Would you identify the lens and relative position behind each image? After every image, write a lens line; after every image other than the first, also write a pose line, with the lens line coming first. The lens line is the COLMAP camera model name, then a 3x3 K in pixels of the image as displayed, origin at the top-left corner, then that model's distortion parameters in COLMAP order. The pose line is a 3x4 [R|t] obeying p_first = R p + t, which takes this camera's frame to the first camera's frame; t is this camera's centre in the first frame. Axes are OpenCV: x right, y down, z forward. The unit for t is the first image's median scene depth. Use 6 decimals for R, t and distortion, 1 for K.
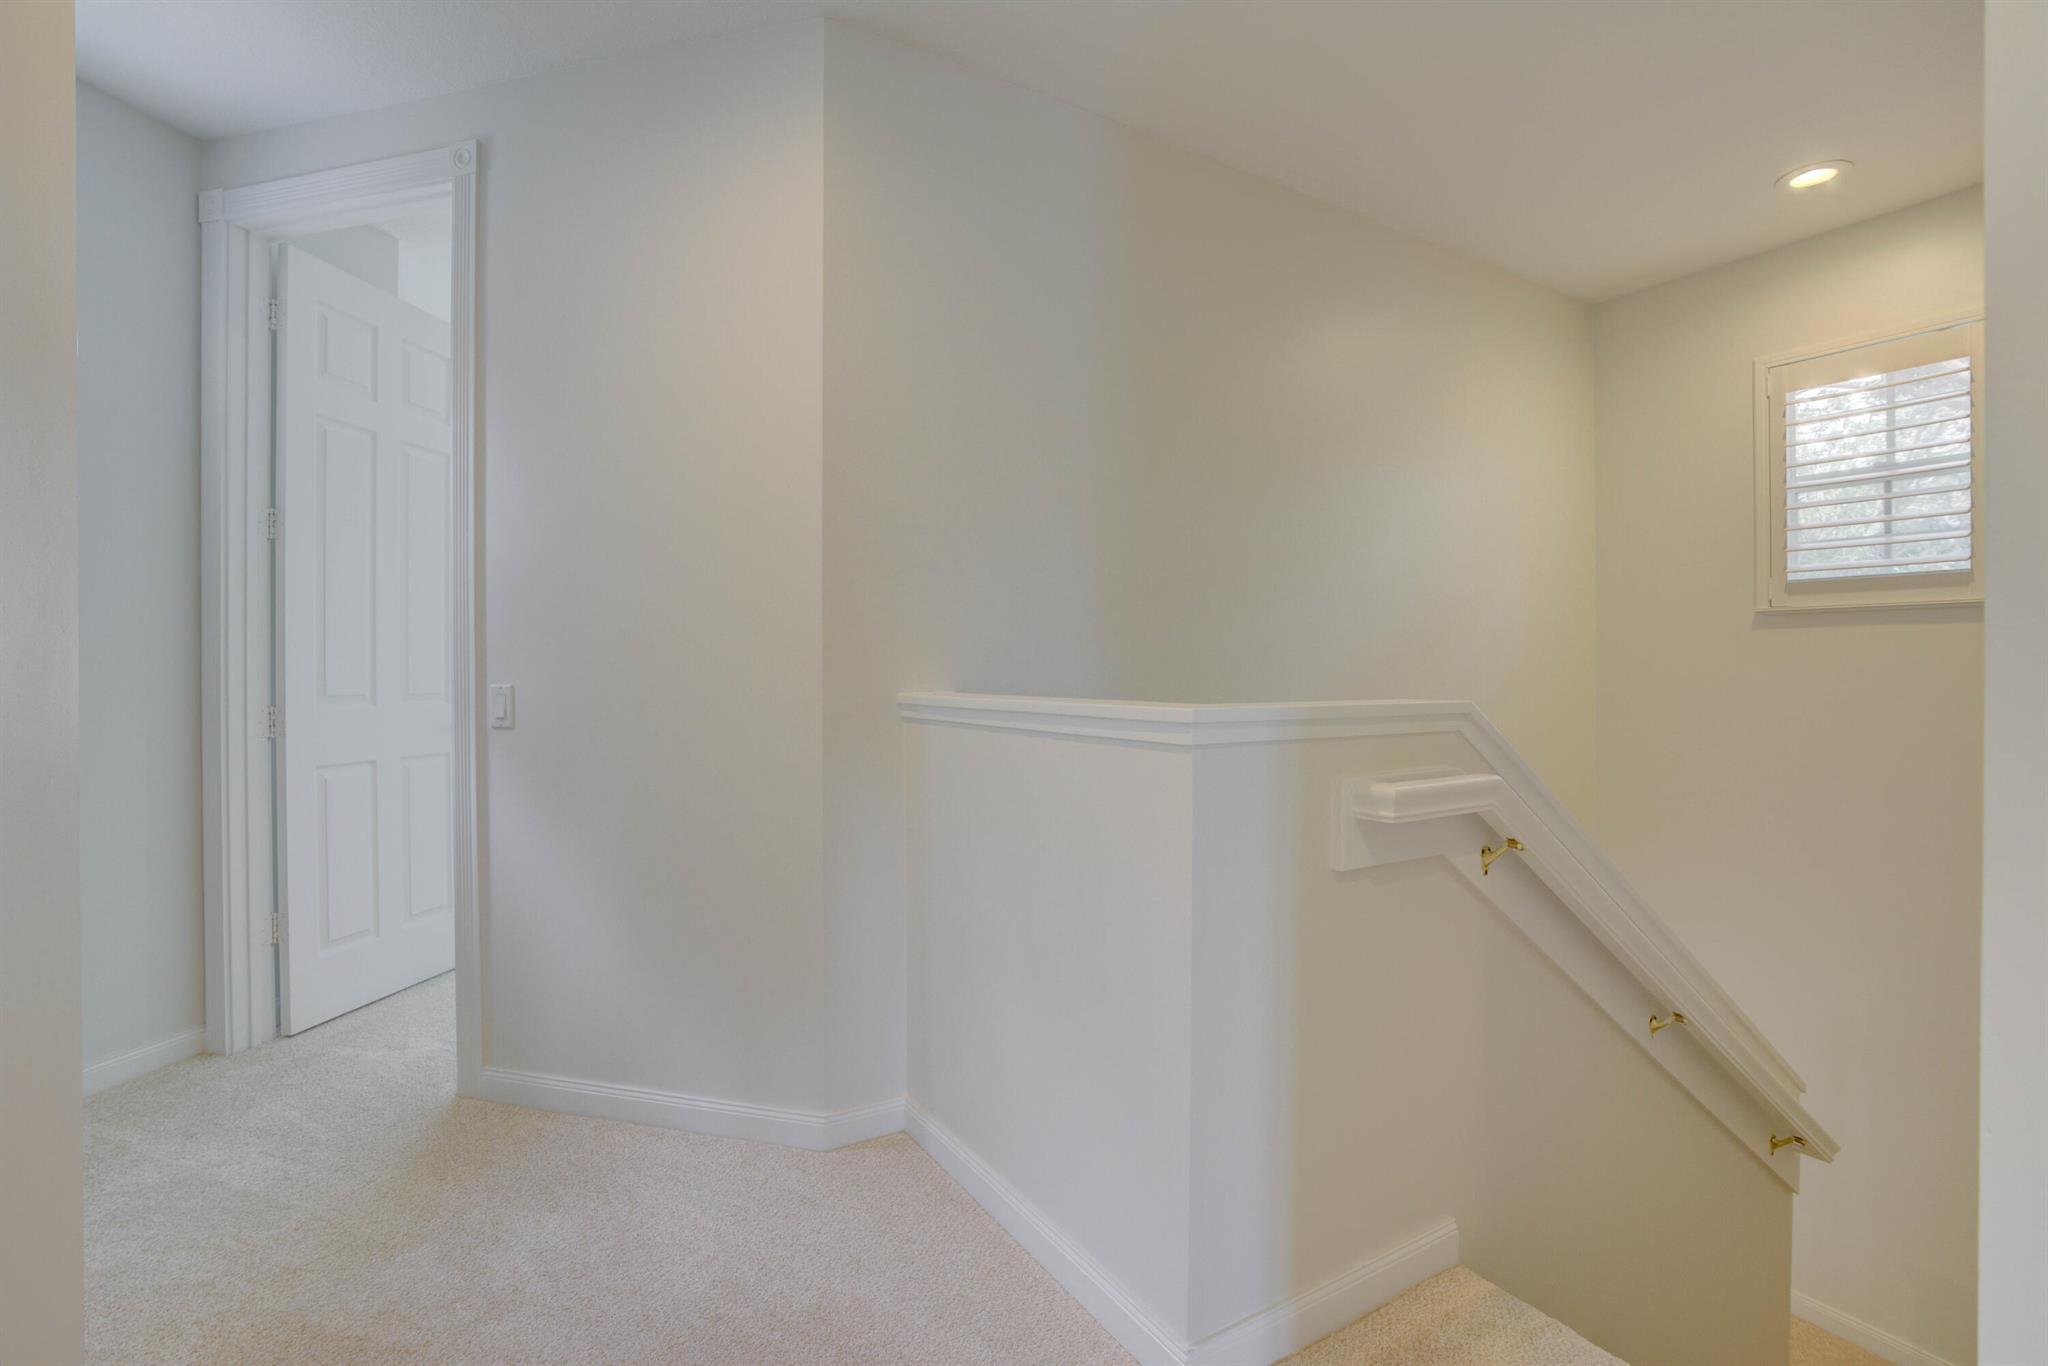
lens RADIAL K [[939.8, 0, 1015.6], [0, 939.8, 687.5], [0, 0, 1]] dist [-0.062180, 0.022388]
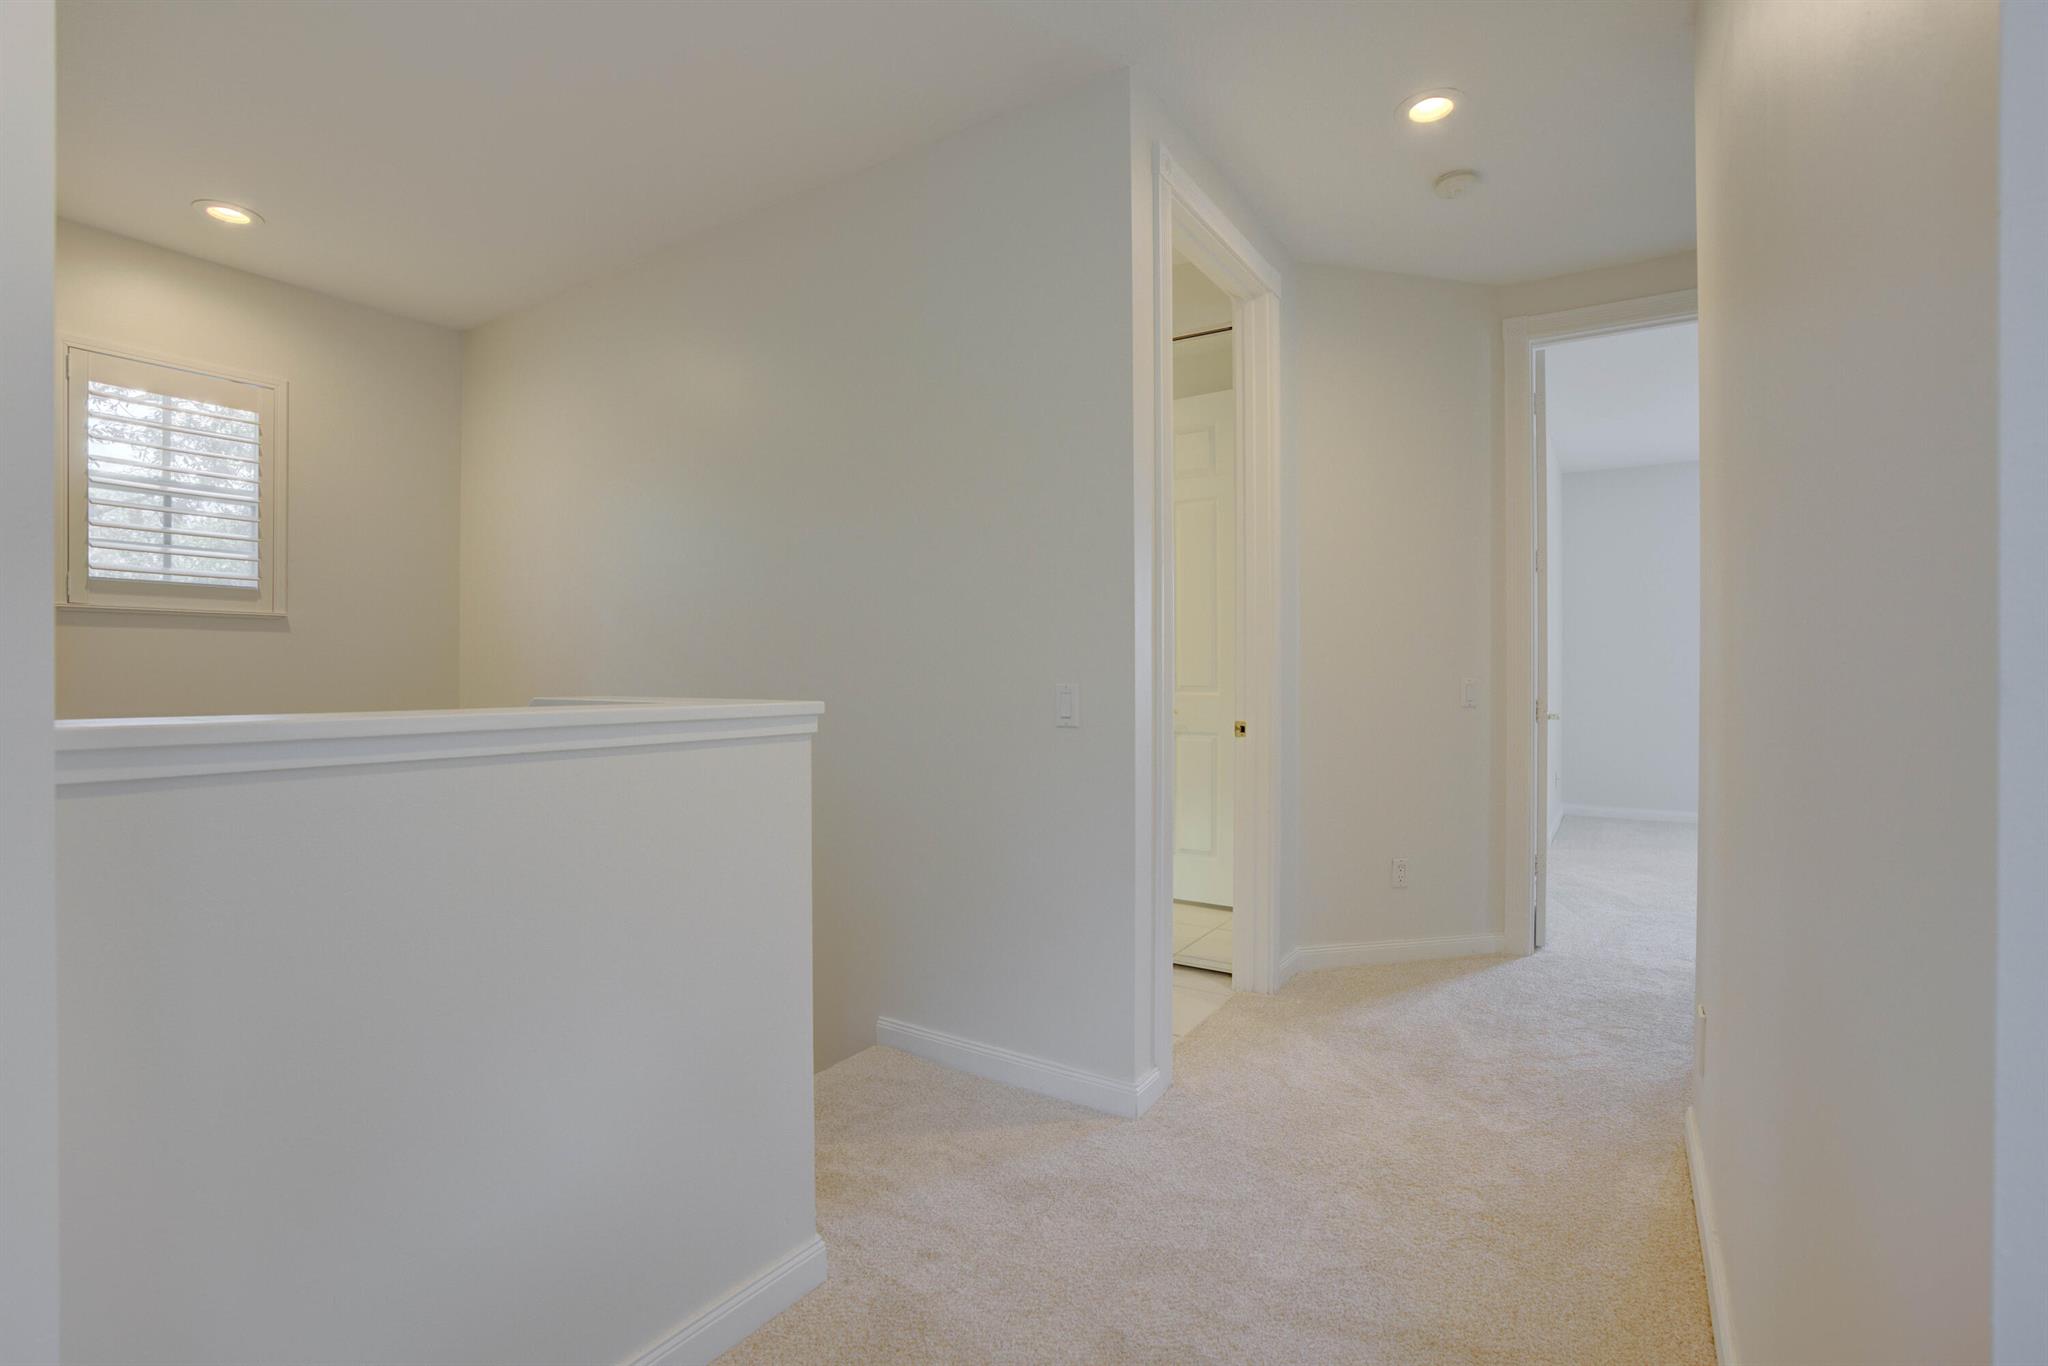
lens RADIAL K [[939.8, 0, 1015.6], [0, 939.8, 687.5], [0, 0, 1]] dist [-0.062180, 0.022388]
pose [[-0.439508, -0.011840, 0.898161, -0.452447], [0.013107, 0.999722, 0.019593, -0.007420], [-0.898143, 0.020383, -0.439231, 0.570666]]
